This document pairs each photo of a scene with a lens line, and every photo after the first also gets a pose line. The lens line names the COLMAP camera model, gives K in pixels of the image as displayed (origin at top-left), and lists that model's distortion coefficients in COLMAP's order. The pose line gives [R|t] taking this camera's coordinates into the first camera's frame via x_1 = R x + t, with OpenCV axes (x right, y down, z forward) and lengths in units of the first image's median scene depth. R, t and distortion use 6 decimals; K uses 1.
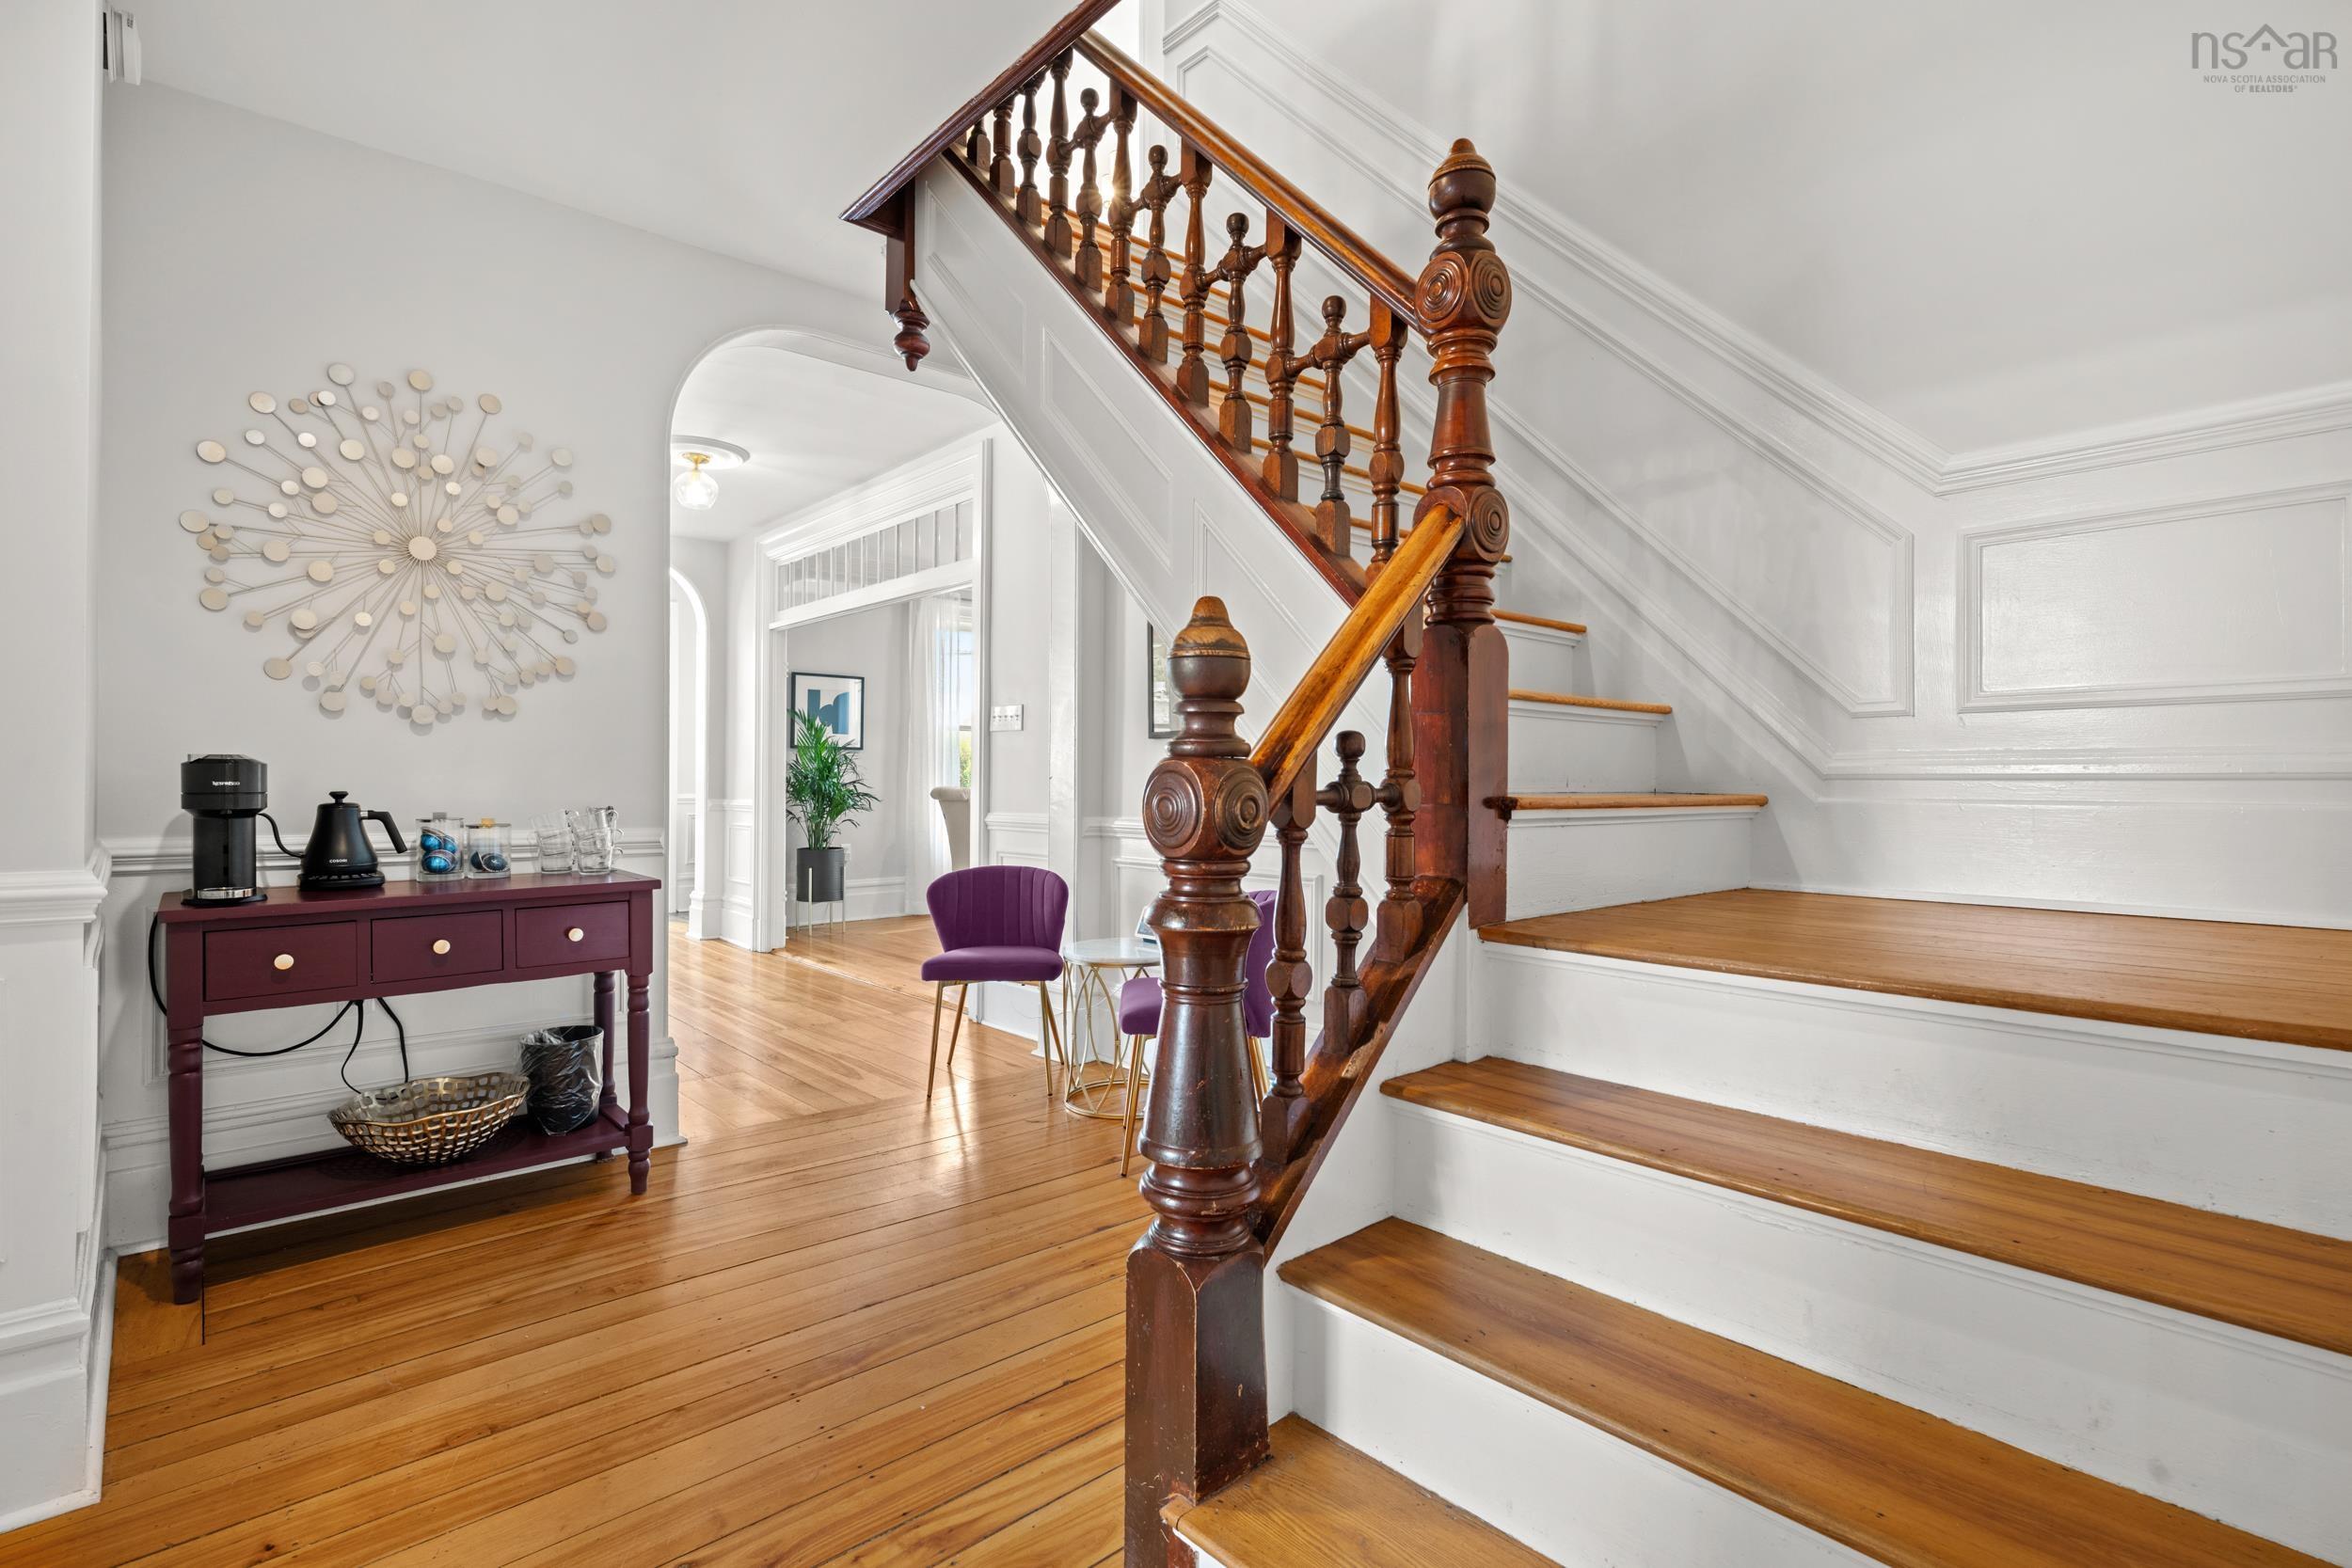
lens RADIAL K [[1112.6, 0, 1171.2], [0, 1112.6, 782.9], [0, 0, 1]] dist [0.012671, -0.000159]
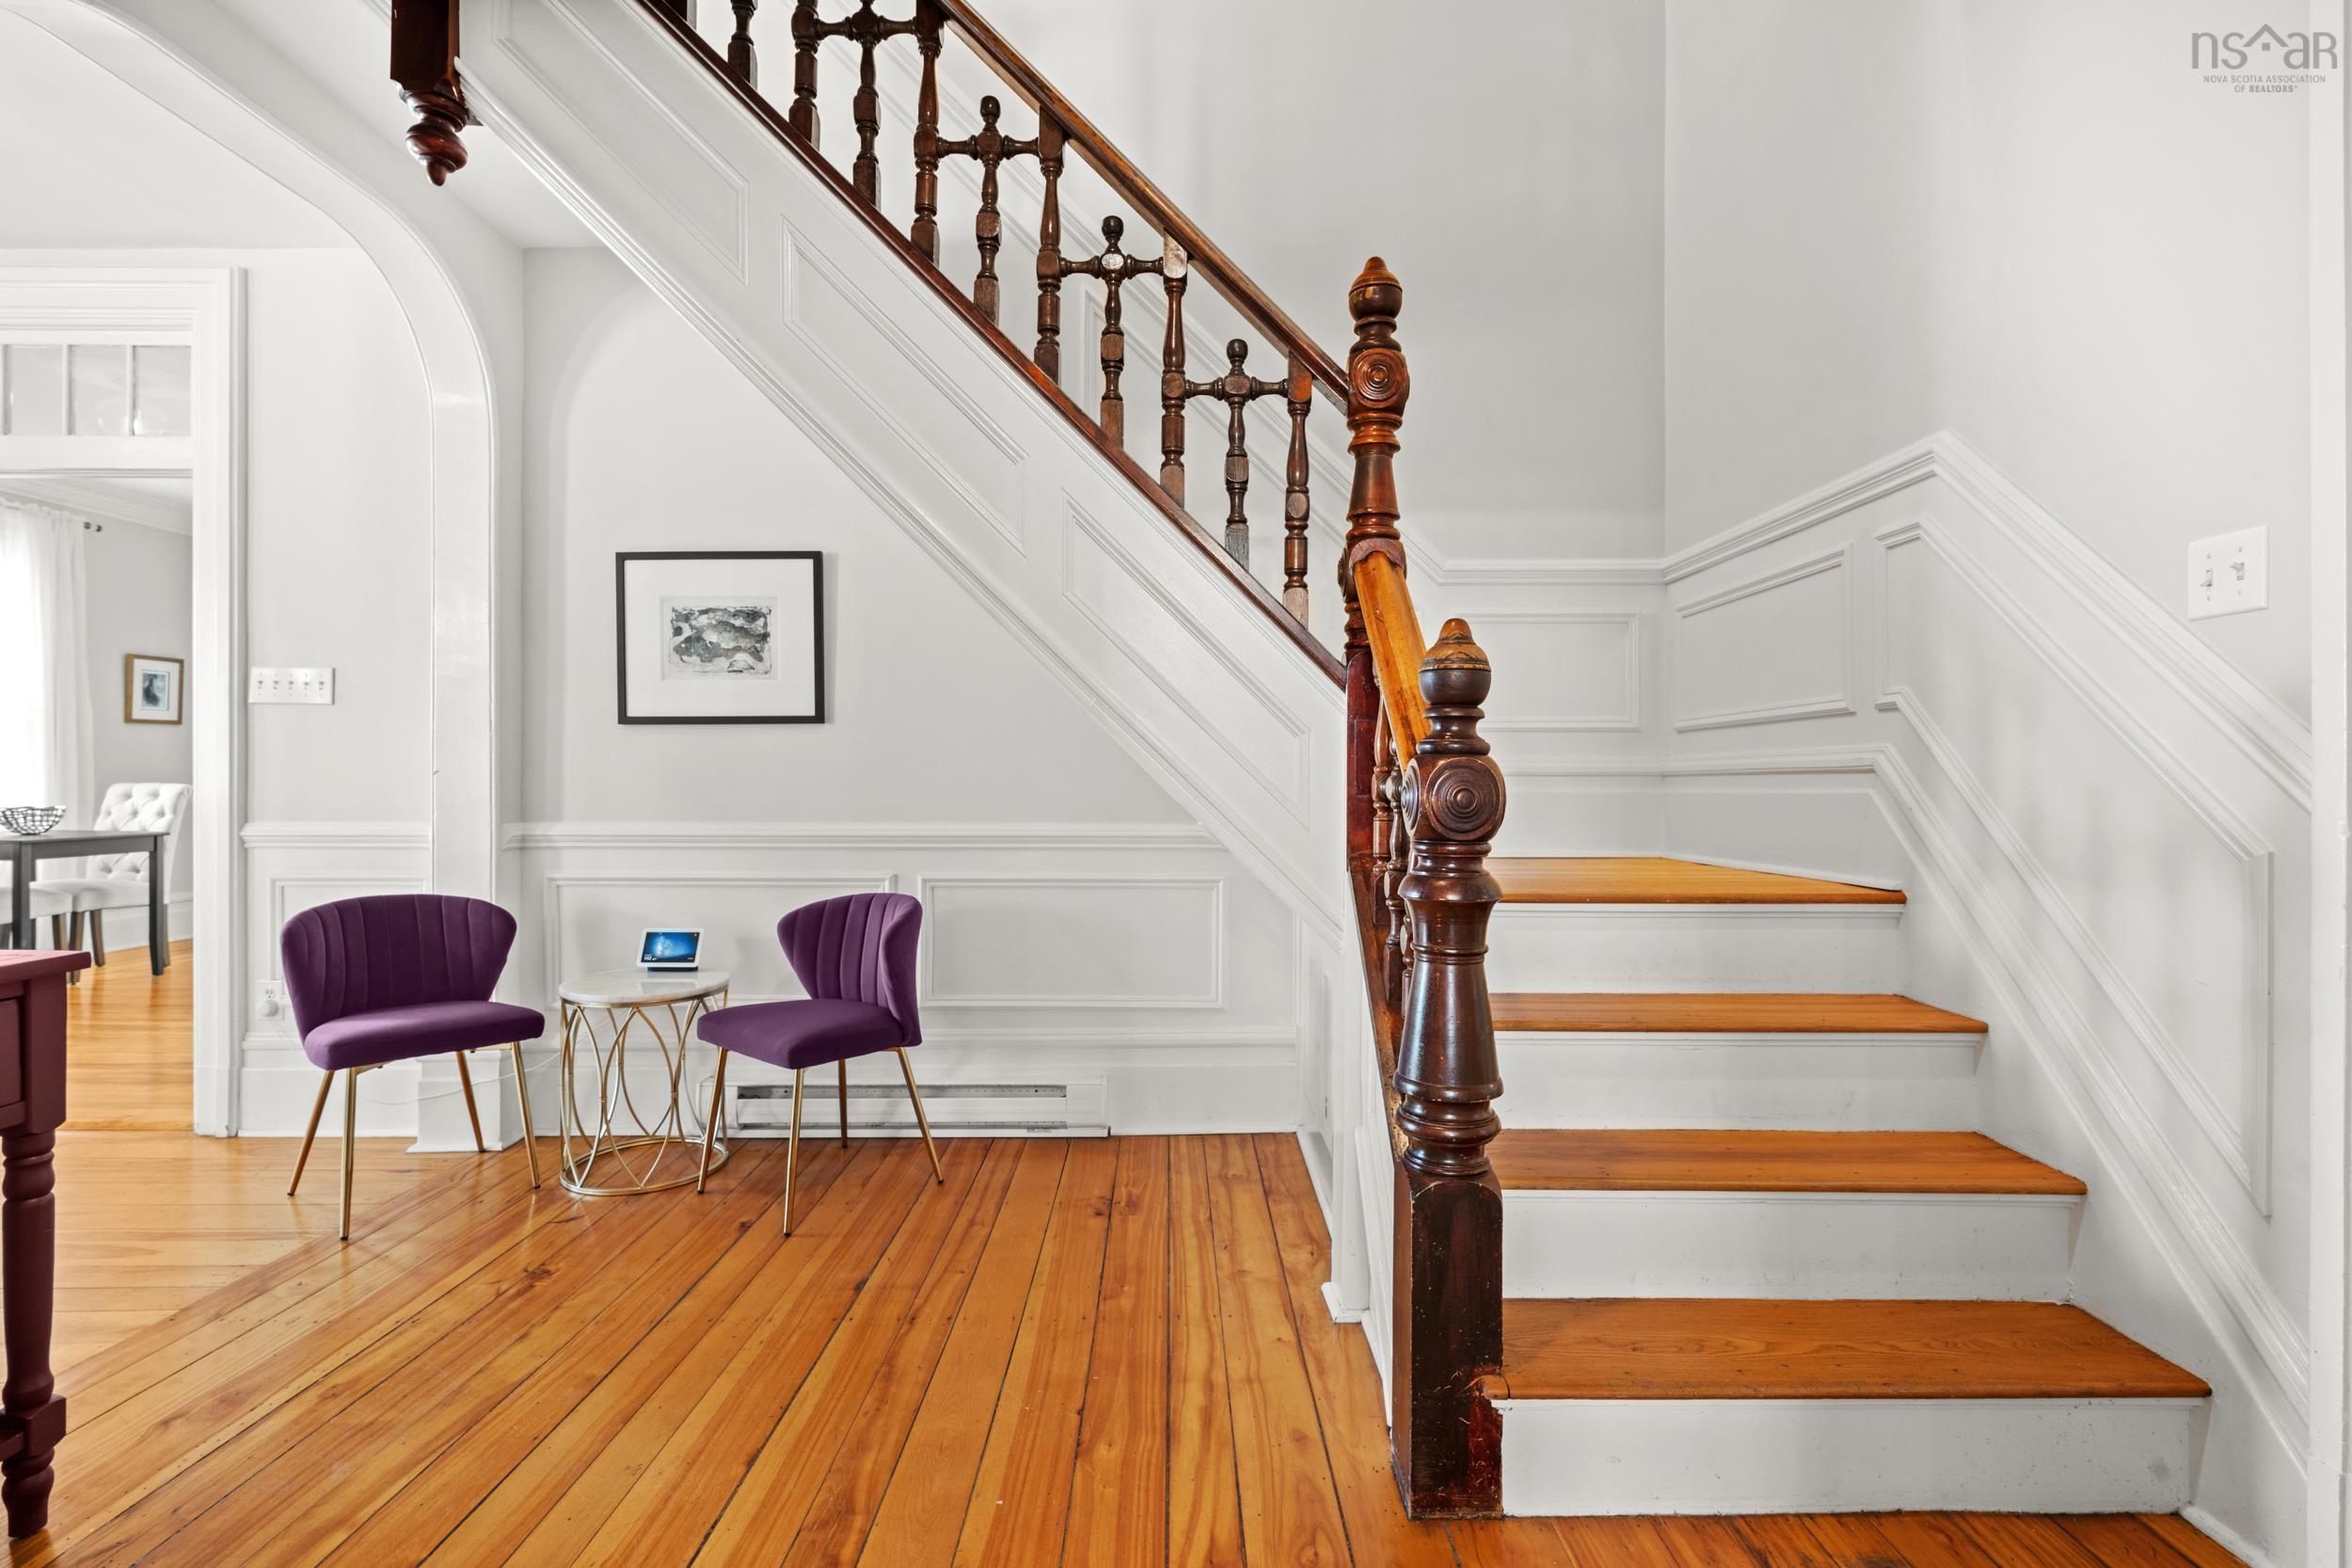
lens RADIAL K [[1112.6, 0, 1179.3], [0, 1112.6, 782.6], [0, 0, 1]] dist [0.012671, -0.000159]
pose [[0.662535, -0.003642, 0.749022, -0.702138], [0.001866, 0.999993, 0.003212, 0.002054], [-0.749029, -0.000730, 0.662537, 0.295224]]
